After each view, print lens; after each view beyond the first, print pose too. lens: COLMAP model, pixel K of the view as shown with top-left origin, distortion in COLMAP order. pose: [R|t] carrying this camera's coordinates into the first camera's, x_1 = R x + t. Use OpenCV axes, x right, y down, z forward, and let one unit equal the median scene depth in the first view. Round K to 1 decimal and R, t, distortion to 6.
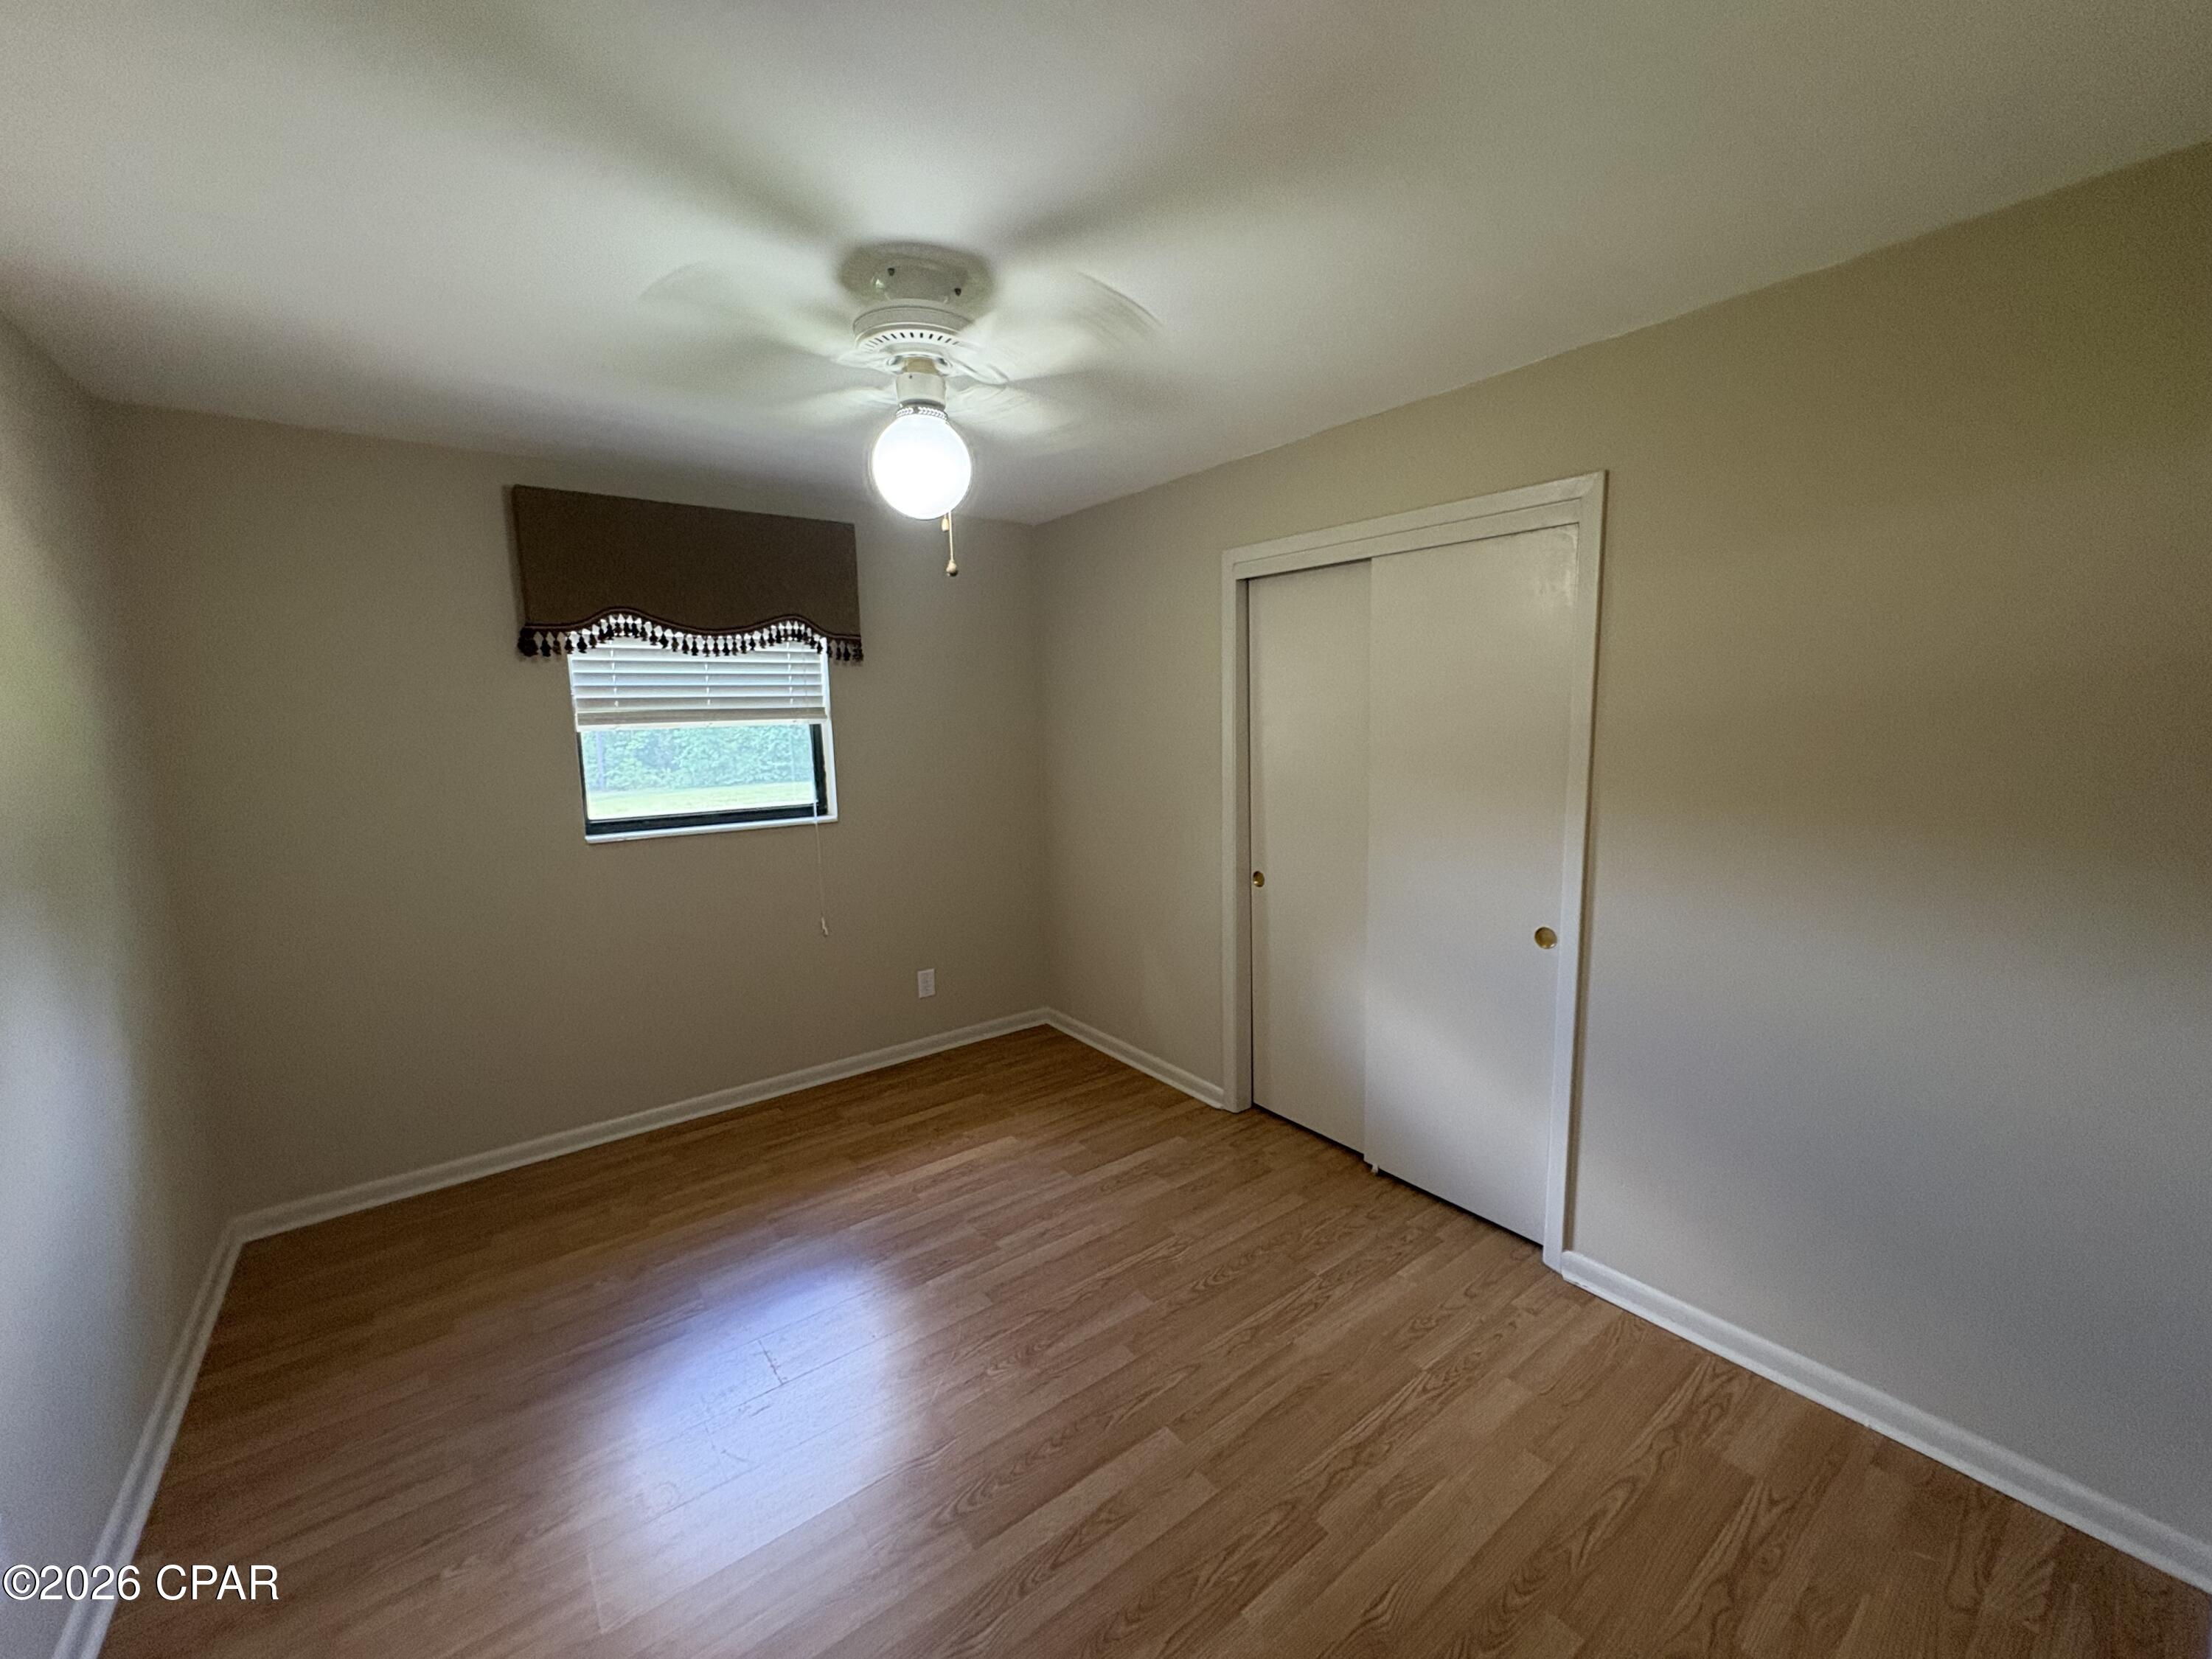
lens RADIAL K [[880.6, 0, 1100.2], [0, 880.6, 828.6], [0, 0, 1]] dist [0.000179, 0.000320]
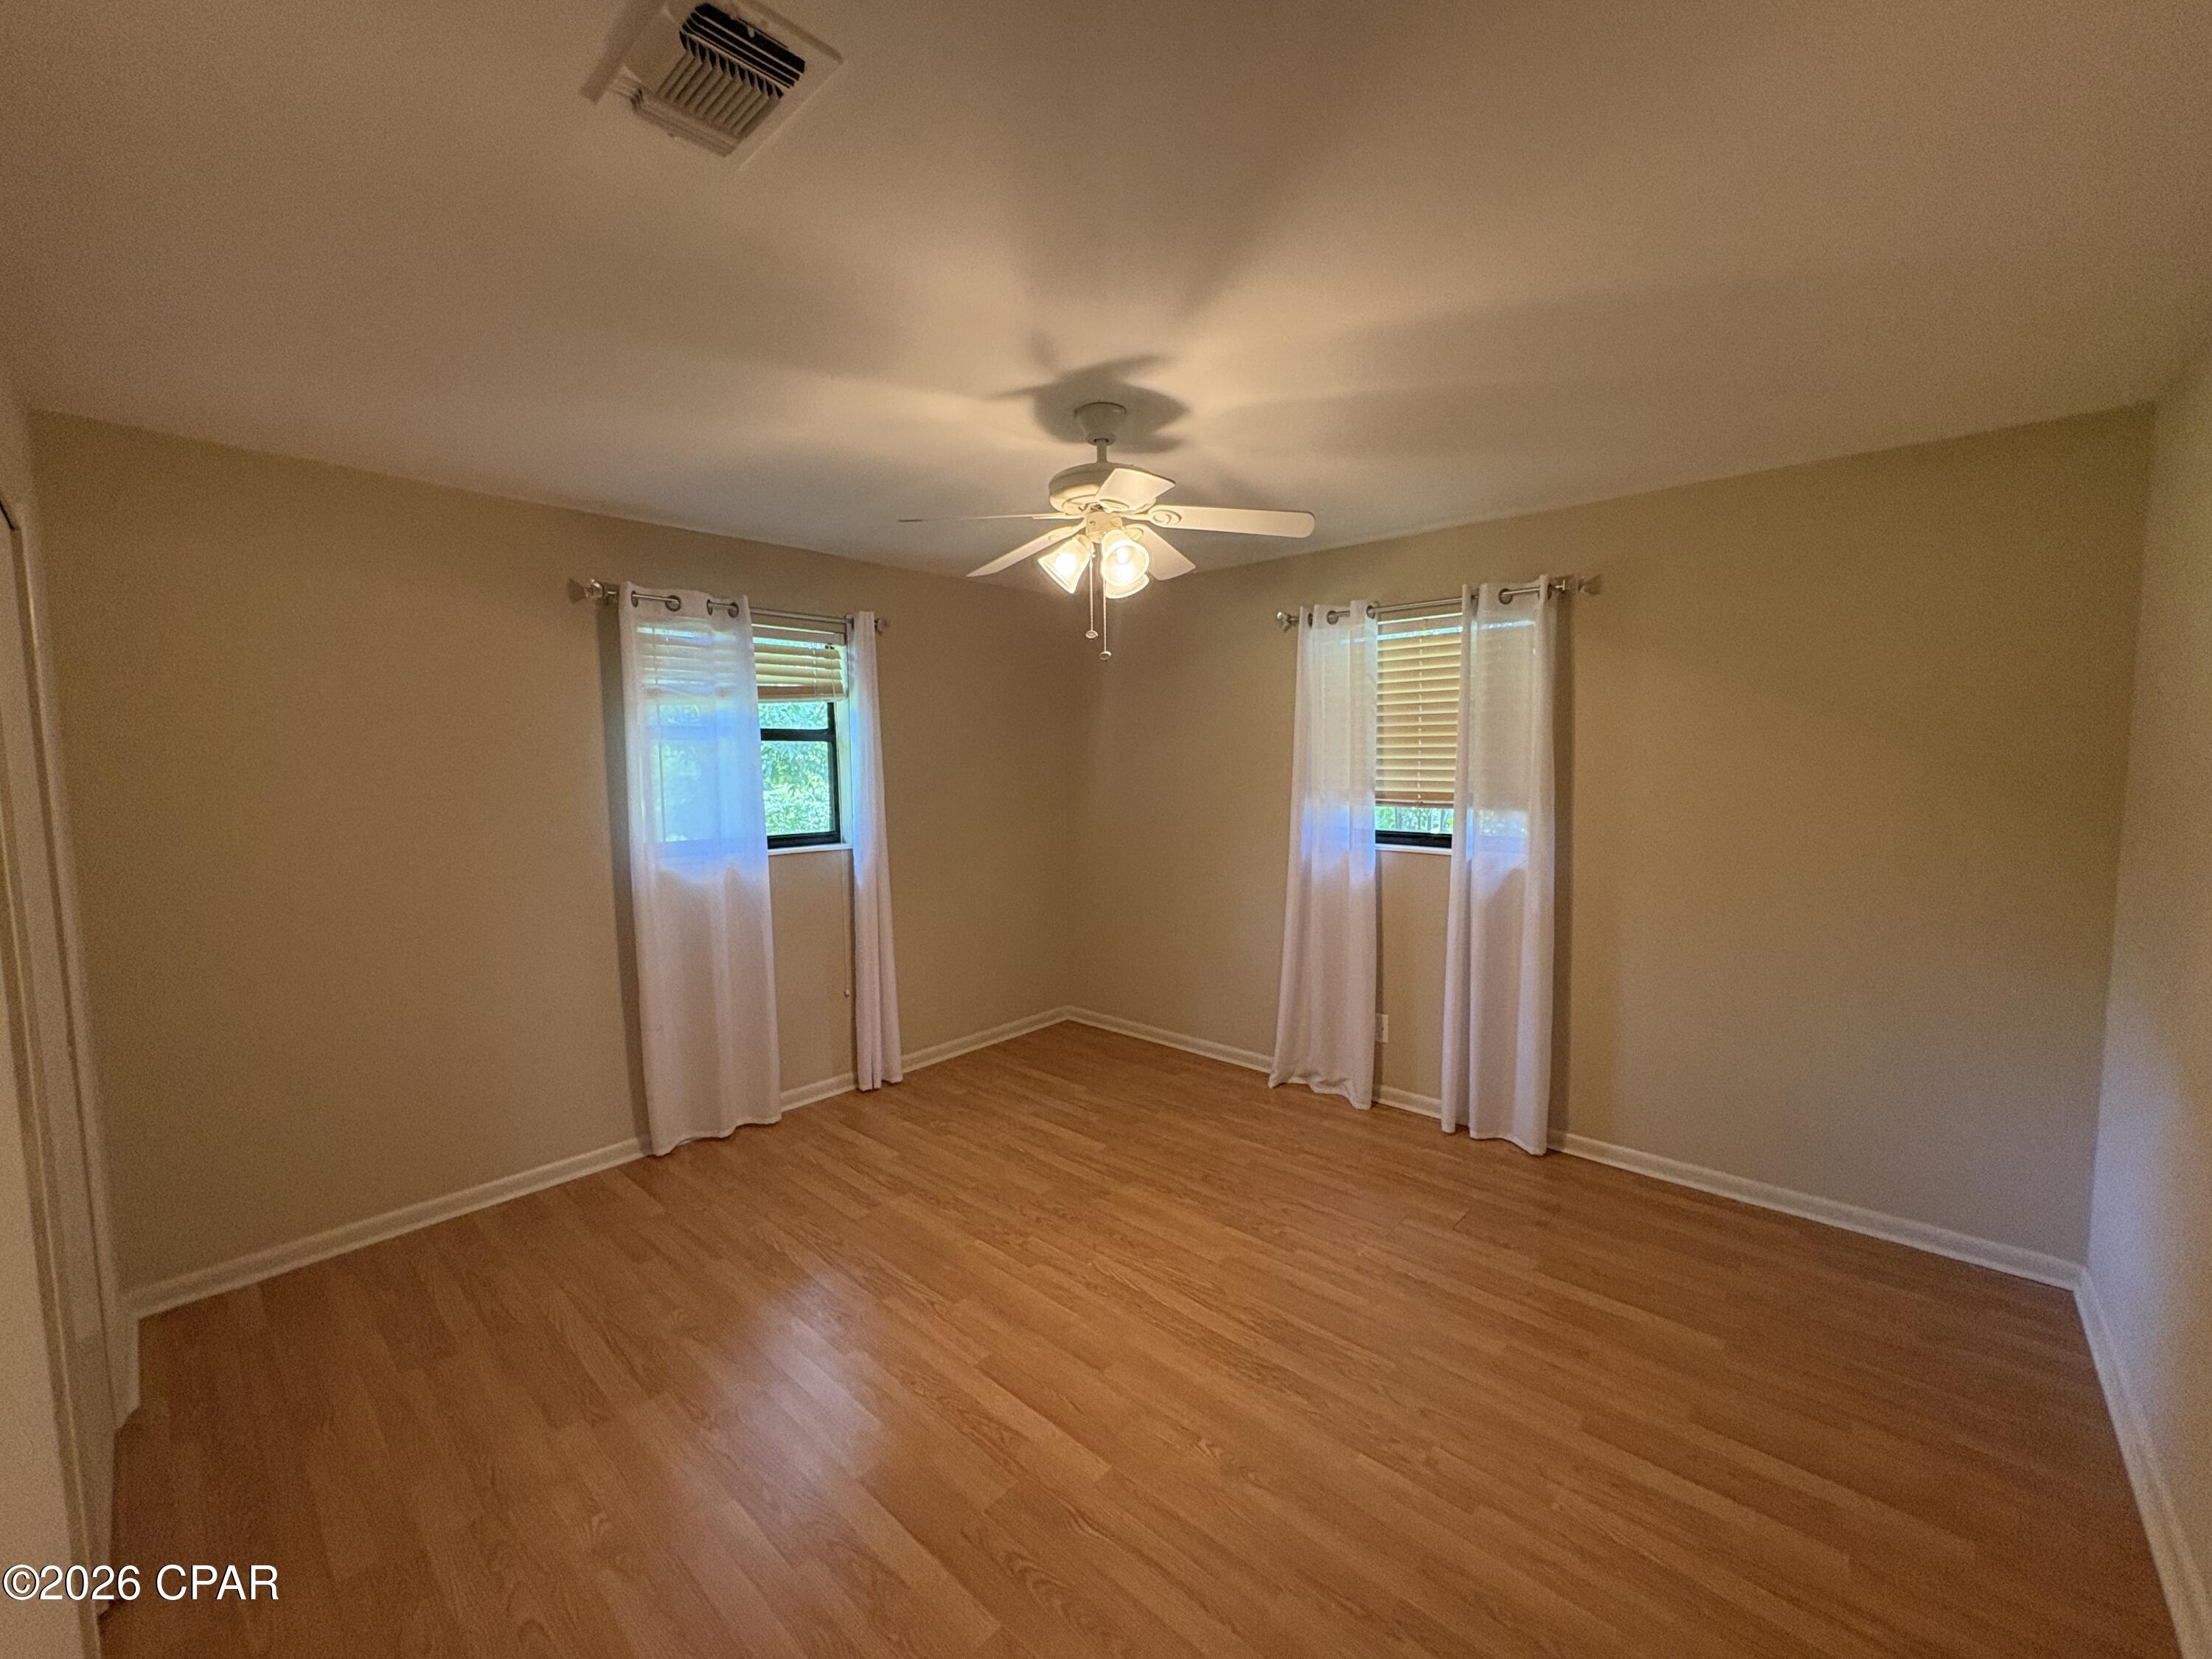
lens RADIAL K [[880.6, 0, 1114.0], [0, 880.6, 832.4], [0, 0, 1]] dist [0.000179, 0.000320]
pose [[0.985570, -0.007890, 0.169082, -0.192795], [0.014579, 0.999158, -0.038356, 0.022506], [-0.168637, 0.040267, 0.984855, -0.141768]]
